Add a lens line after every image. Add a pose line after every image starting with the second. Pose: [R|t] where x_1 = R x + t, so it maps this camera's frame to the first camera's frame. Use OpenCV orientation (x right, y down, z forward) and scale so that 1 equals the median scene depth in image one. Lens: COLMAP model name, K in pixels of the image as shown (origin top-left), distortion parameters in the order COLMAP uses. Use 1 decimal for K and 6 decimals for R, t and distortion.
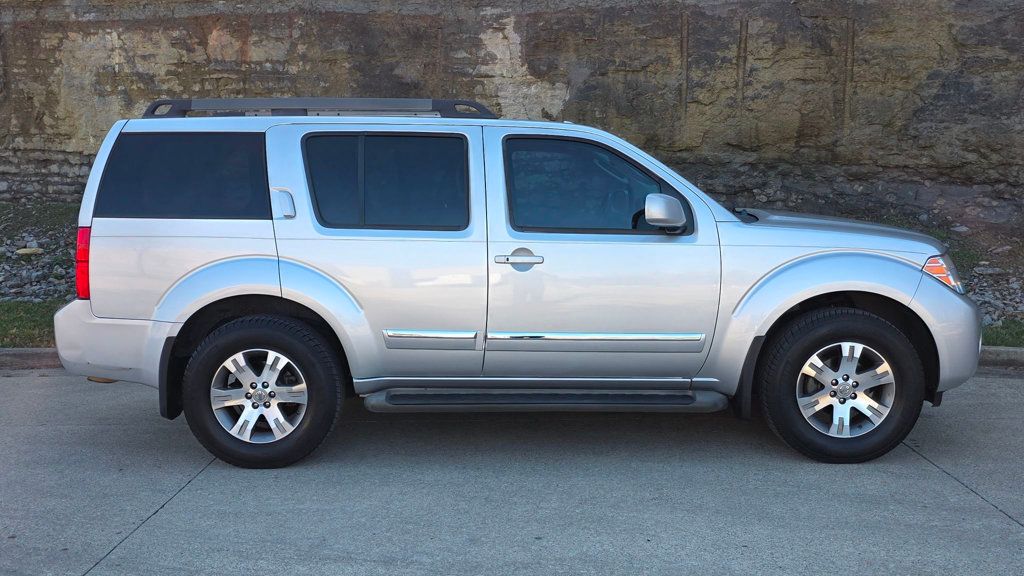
lens RADIAL K [[976.5, 0, 511.2], [0, 976.5, 301.2], [0, 0, 1]] dist [0.045011, 0.000000]
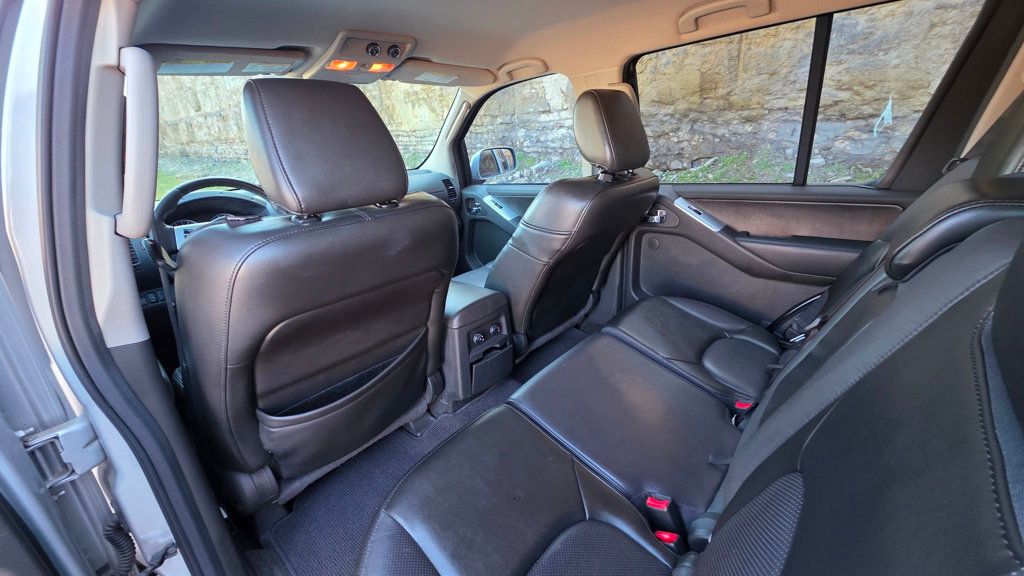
lens RADIAL K [[405.8, 0, 512.8], [0, 405.8, 288.2], [0, 0, 1]] dist [-0.005011, 0.002315]
pose [[0.841342, 0.141159, -0.521744, 0.421451], [-0.001204, 0.965782, 0.259353, -0.050567], [0.540501, -0.217577, 0.812723, 0.356786]]
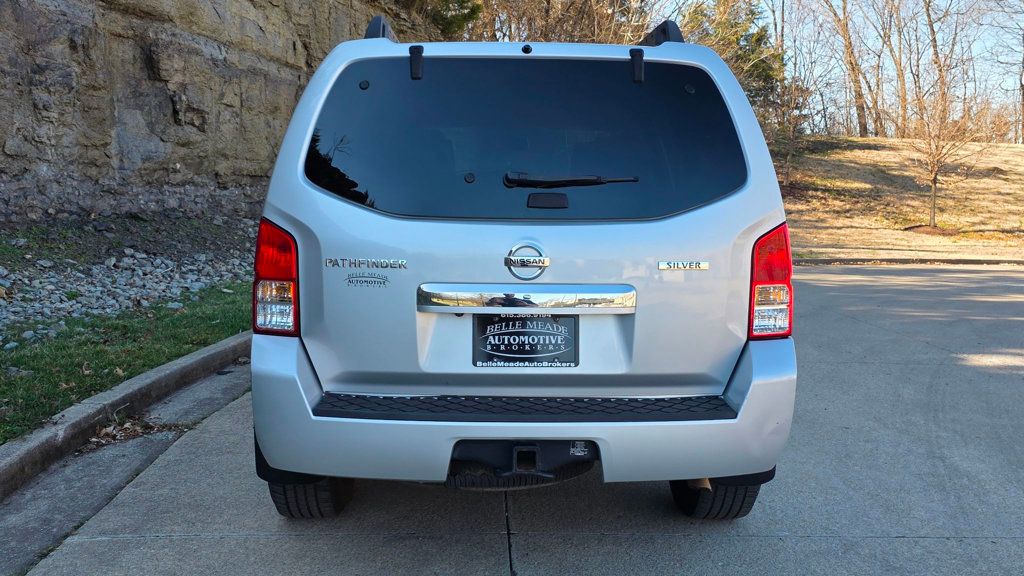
lens RADIAL K [[976.5, 0, 512.2], [0, 976.5, 291.7], [0, 0, 1]] dist [0.045011, 0.000000]
pose [[-0.037905, -0.101469, 0.994116, -0.468480], [0.108878, 0.988489, 0.105046, -0.051359], [-0.993332, 0.112219, -0.026421, 0.532450]]
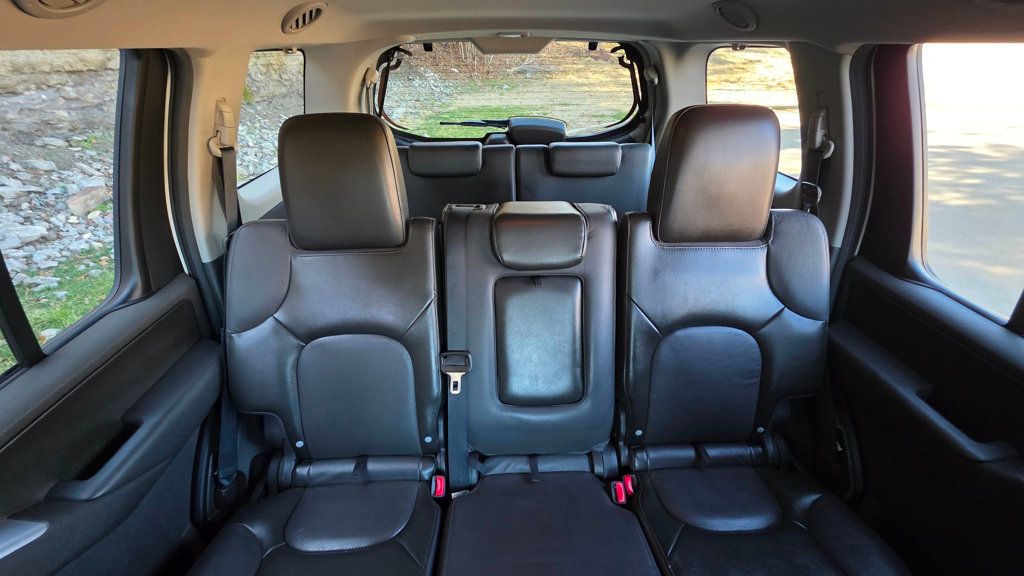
lens RADIAL K [[405.8, 0, 516.2], [0, 405.8, 285.9], [0, 0, 1]] dist [-0.005011, 0.002315]
pose [[-0.206336, -0.489598, 0.847183, 0.369625], [0.125357, 0.845452, 0.519130, -0.078416], [-0.970418, 0.213316, -0.113073, 0.433763]]
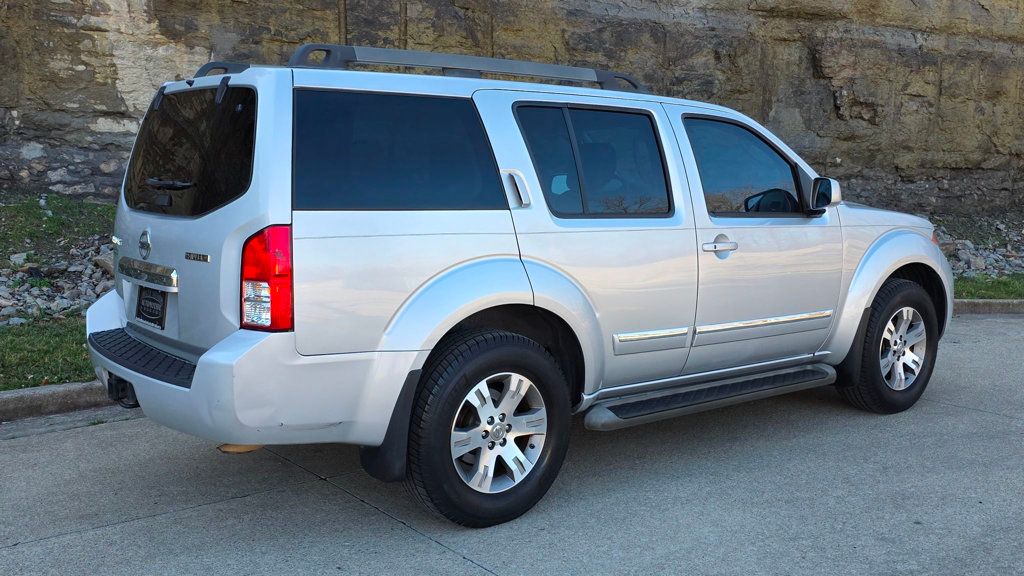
lens RADIAL K [[976.5, 0, 507.0], [0, 976.5, 288.3], [0, 0, 1]] dist [0.045011, 0.000000]
pose [[0.779284, -0.064372, 0.623356, -0.327556], [0.061339, 0.997769, 0.026354, -0.017617], [-0.623662, 0.017698, 0.781494, 0.168597]]
